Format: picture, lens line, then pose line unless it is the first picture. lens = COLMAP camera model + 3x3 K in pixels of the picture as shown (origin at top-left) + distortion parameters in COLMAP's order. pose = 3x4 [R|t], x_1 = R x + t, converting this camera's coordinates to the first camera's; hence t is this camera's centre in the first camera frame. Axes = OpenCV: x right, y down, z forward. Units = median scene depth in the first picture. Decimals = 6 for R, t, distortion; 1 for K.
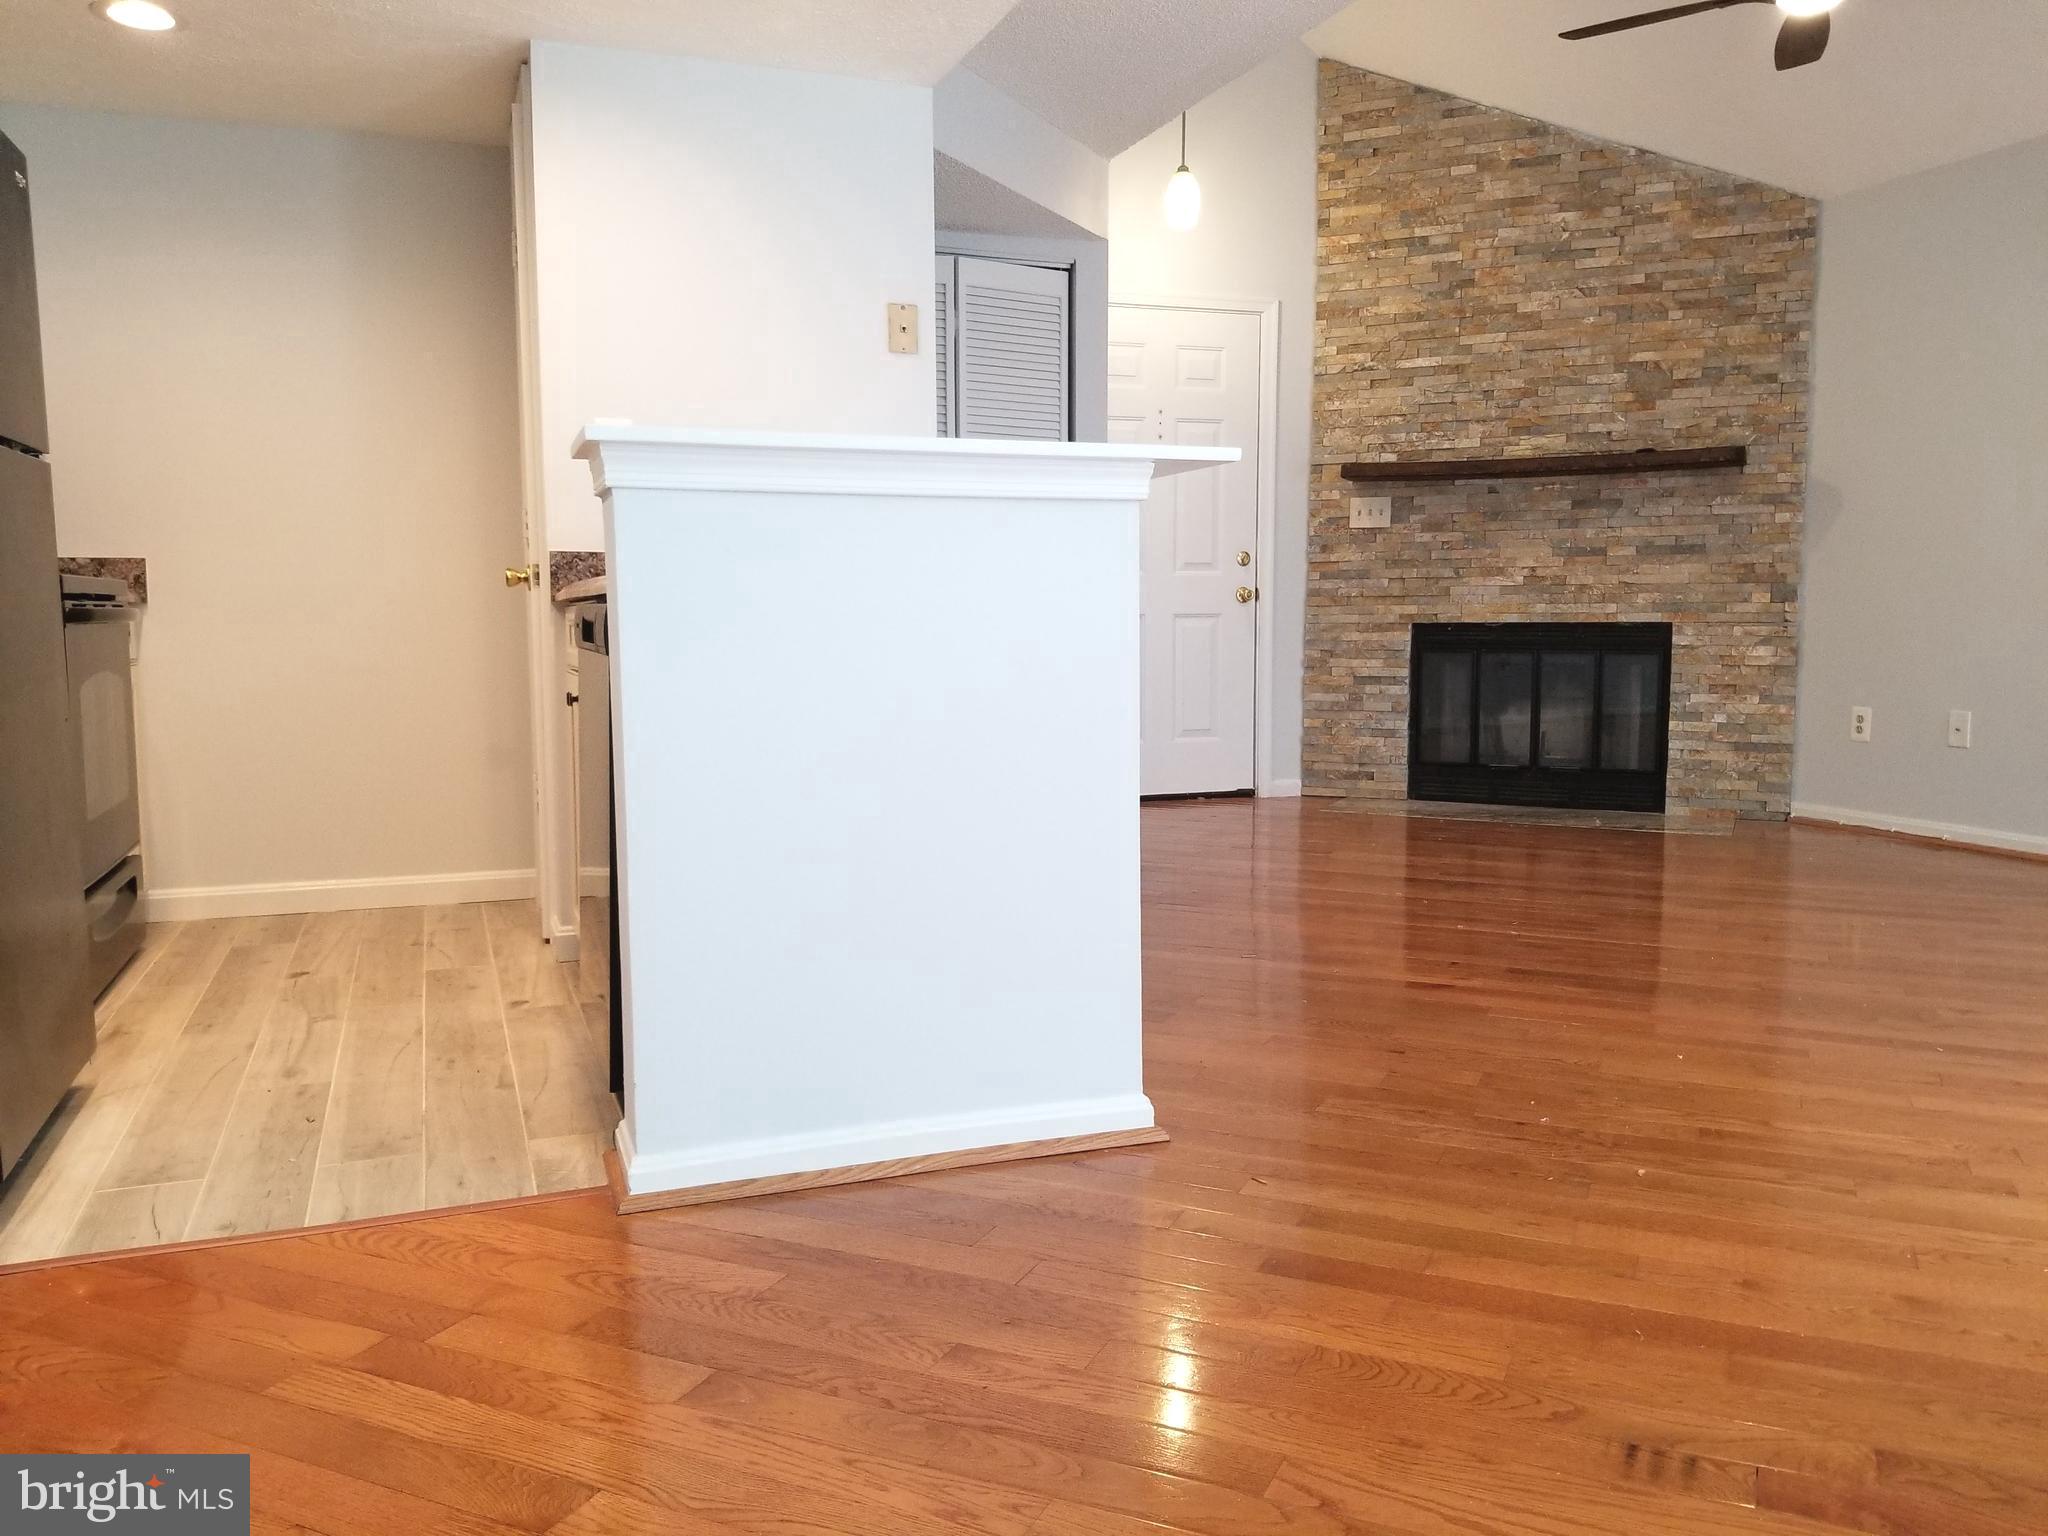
lens RADIAL K [[1594.7, 0, 1023.1], [0, 1594.7, 765.6], [0, 0, 1]] dist [0.076849, -0.142235]
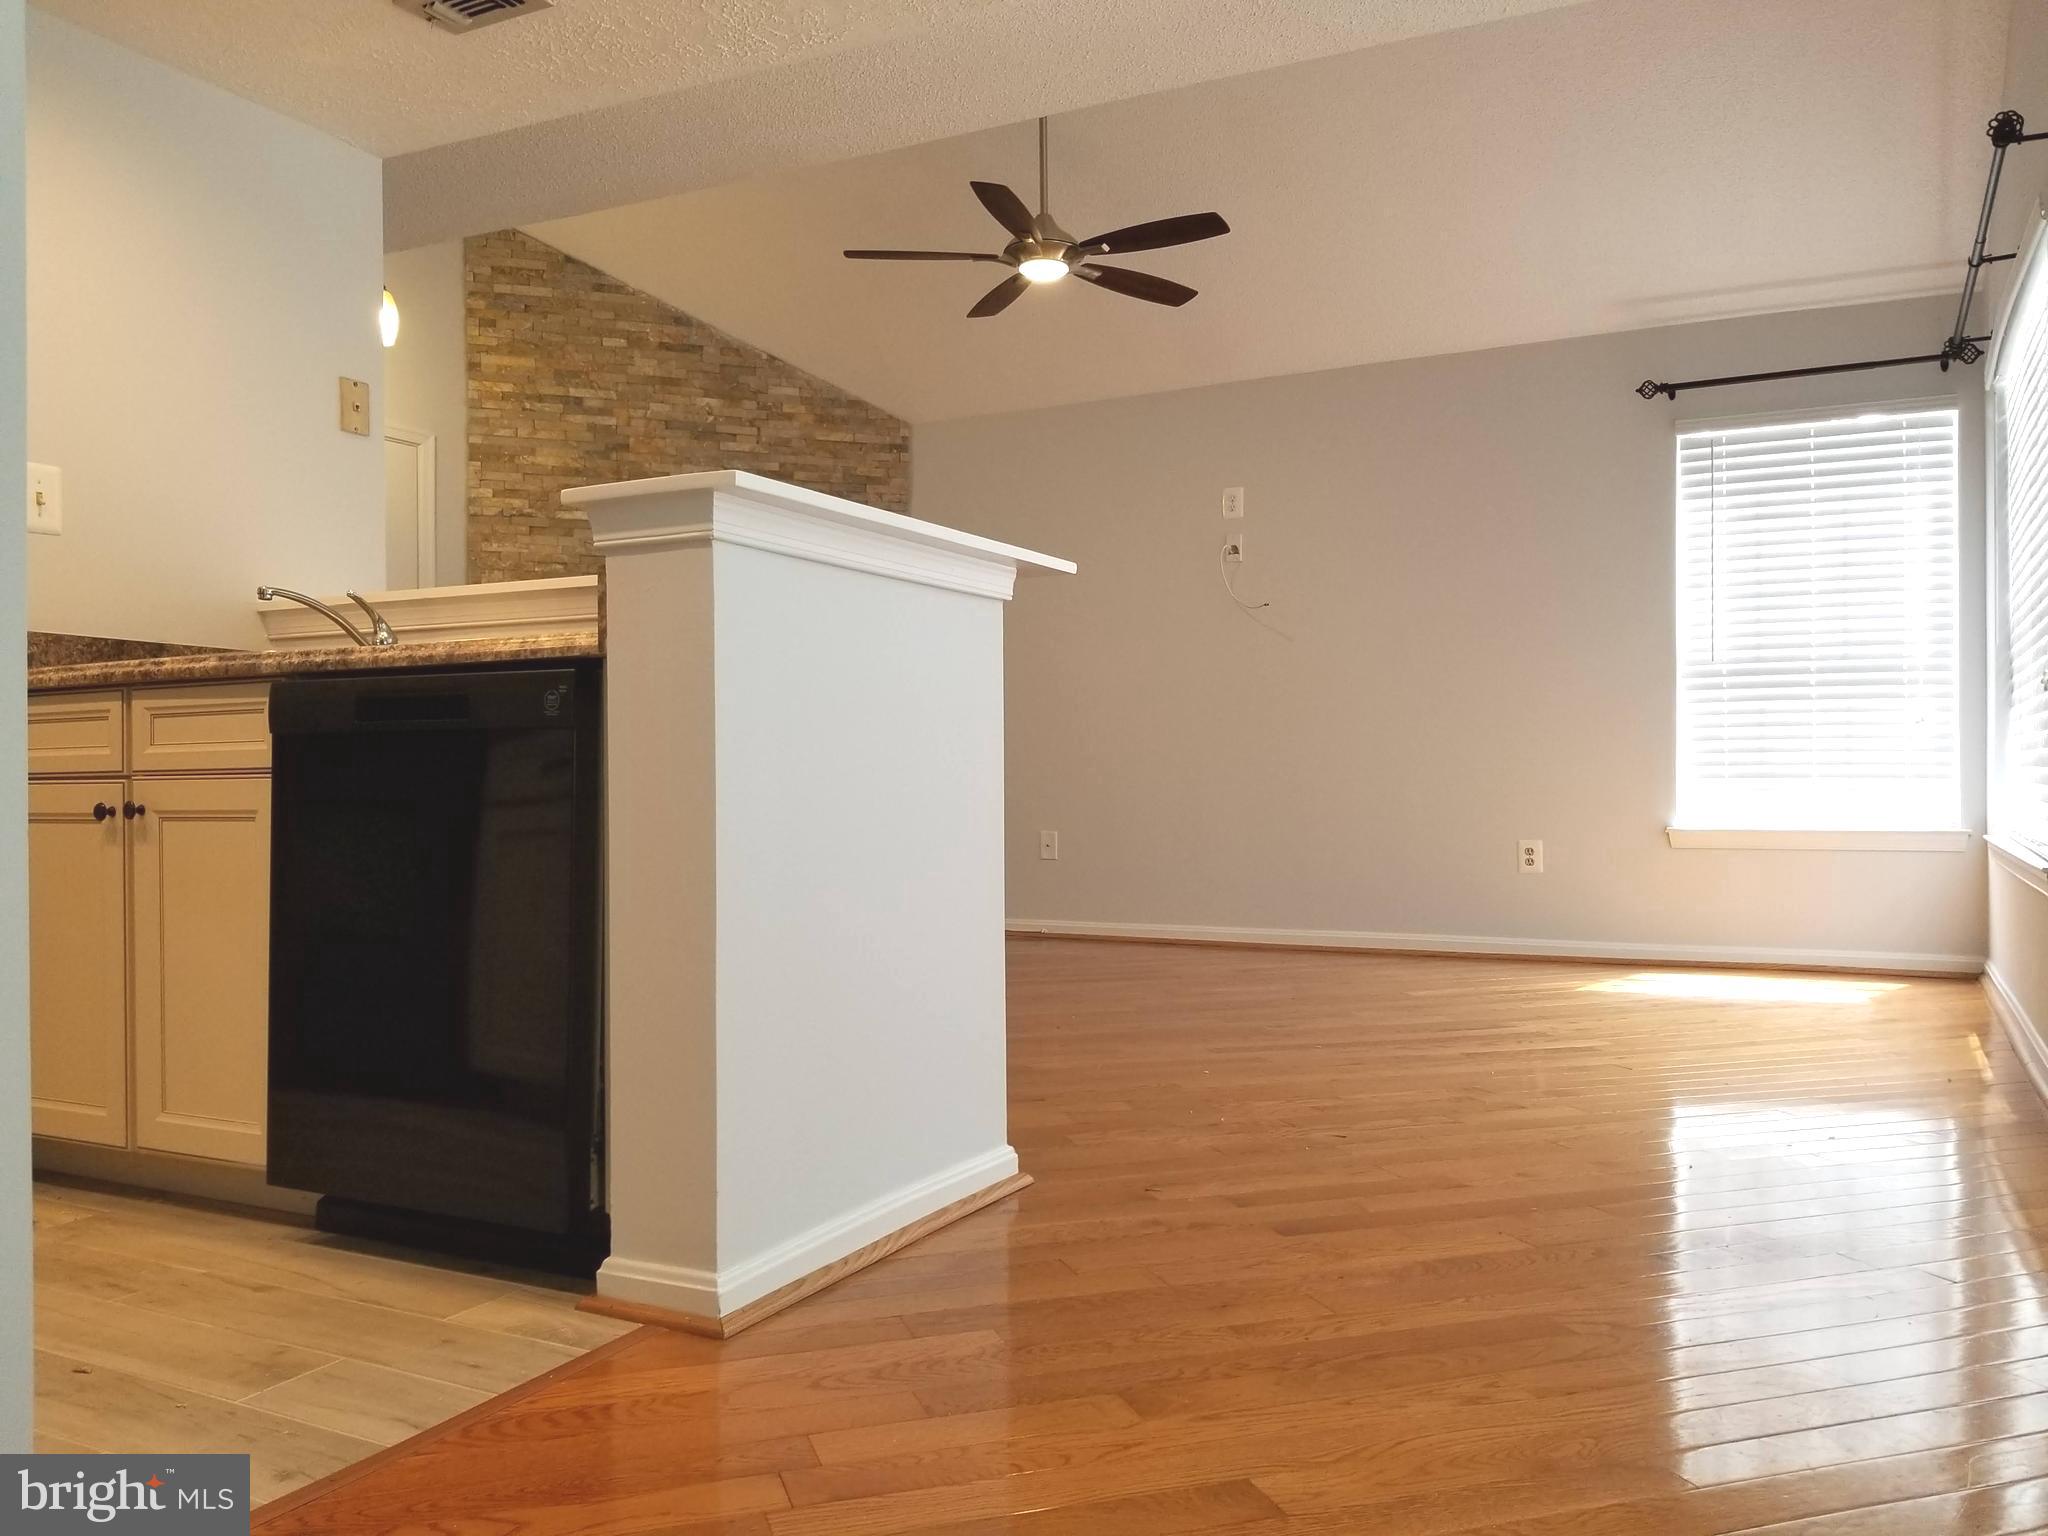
lens RADIAL K [[1594.7, 0, 1019.4], [0, 1594.7, 784.3], [0, 0, 1]] dist [0.076849, -0.142235]
pose [[0.734636, -0.000556, 0.678461, -0.388488], [0.067642, 0.995077, -0.072426, 0.025261], [-0.675081, 0.099099, 0.731057, 0.107583]]
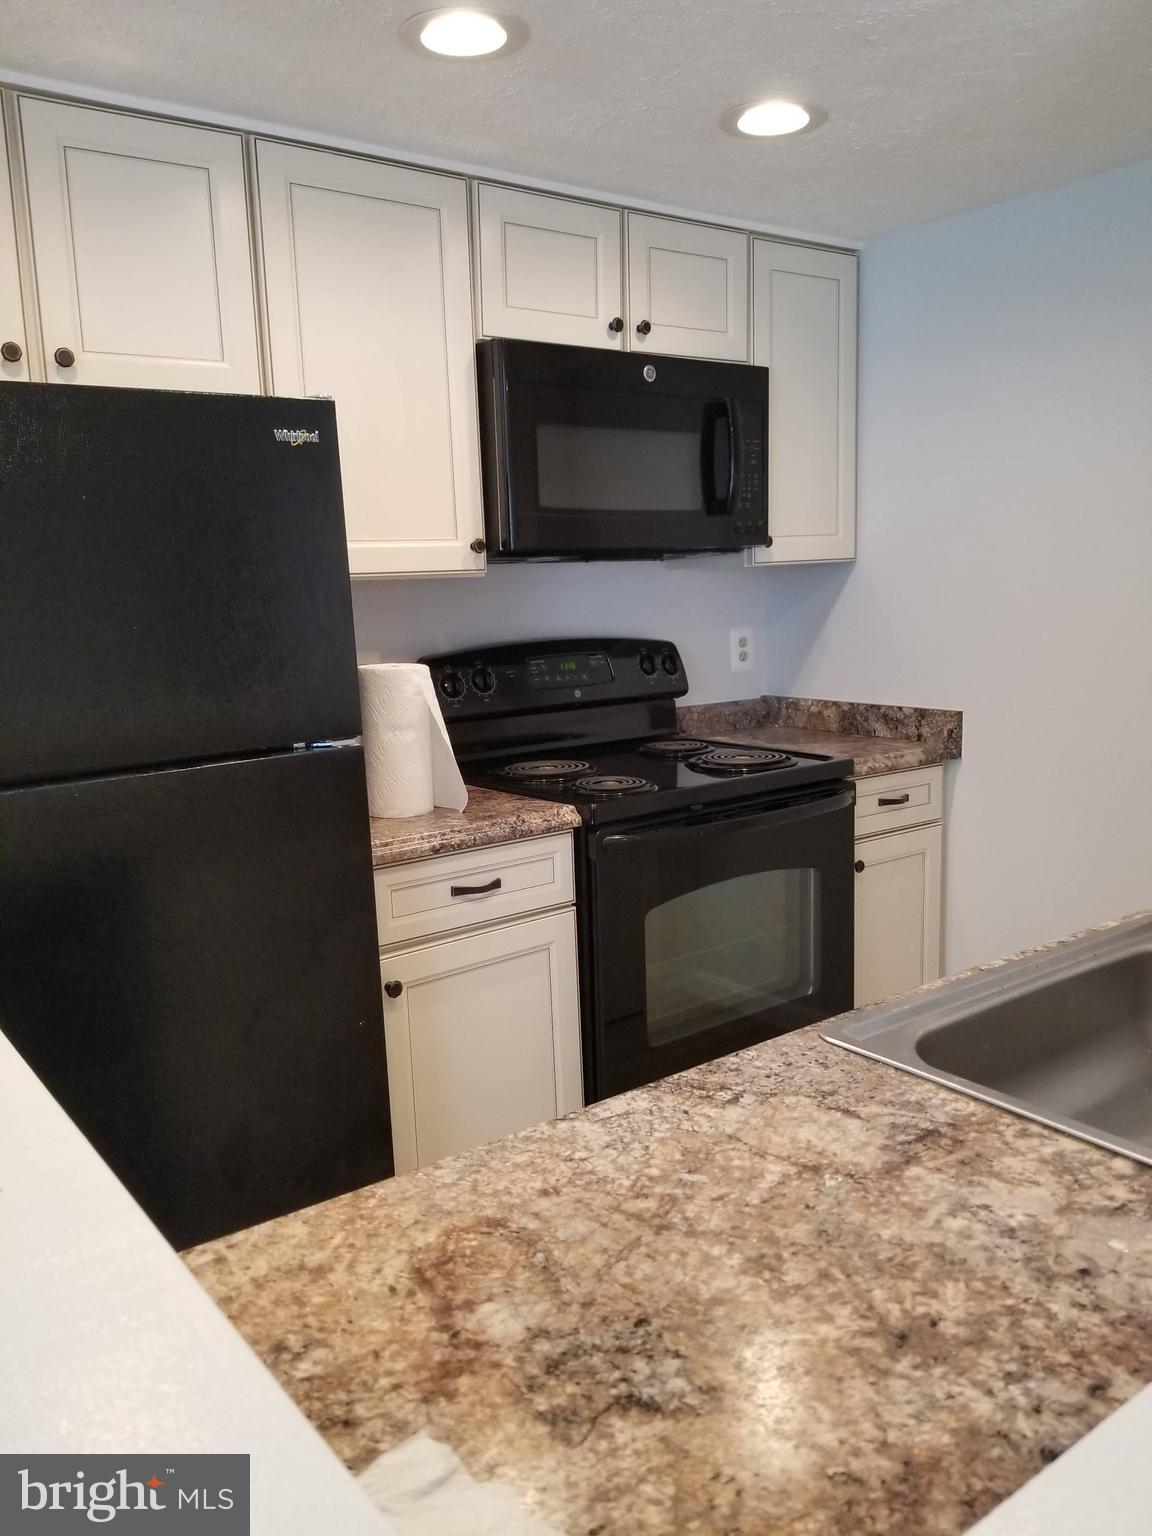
lens RADIAL K [[1196.0, 0, 567.2], [0, 1196.0, 770.4], [0, 0, 1]] dist [0.076849, -0.142235]
pose [[0.299544, 0.147196, -0.942659, 0.038685], [-0.064494, 0.988891, 0.133921, -0.174713], [0.951900, 0.020681, 0.305709, 0.584209]]
